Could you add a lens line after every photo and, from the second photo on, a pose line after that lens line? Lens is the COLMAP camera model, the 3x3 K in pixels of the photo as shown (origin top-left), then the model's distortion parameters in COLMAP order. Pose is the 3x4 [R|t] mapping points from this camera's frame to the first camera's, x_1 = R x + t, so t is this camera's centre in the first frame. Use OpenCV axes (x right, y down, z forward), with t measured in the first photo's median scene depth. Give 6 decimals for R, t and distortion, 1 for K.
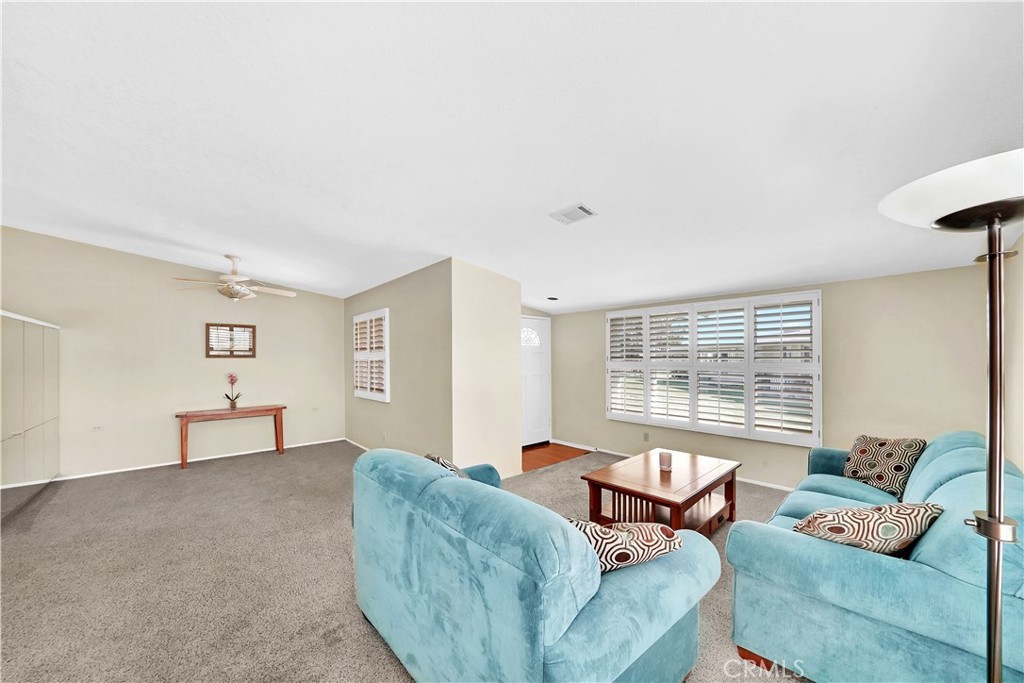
lens RADIAL K [[372.1, 0, 510.6], [0, 372.1, 360.8], [0, 0, 1]] dist [-0.000496, -0.000041]
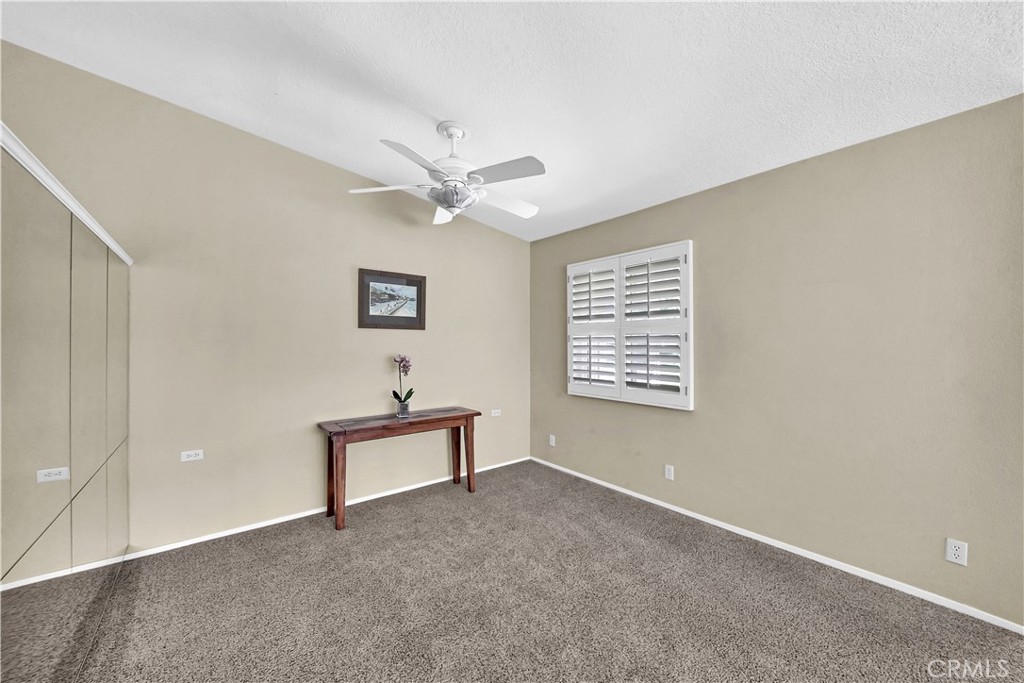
lens RADIAL K [[383.0, 0, 512.0], [0, 383.0, 341.5], [0, 0, 1]] dist [0.000025, 0.000003]
pose [[0.999300, 0.009517, -0.036191, -0.555110], [-0.009798, 0.999923, -0.007577, 0.015719], [0.036117, 0.007926, 0.999316, 0.406088]]
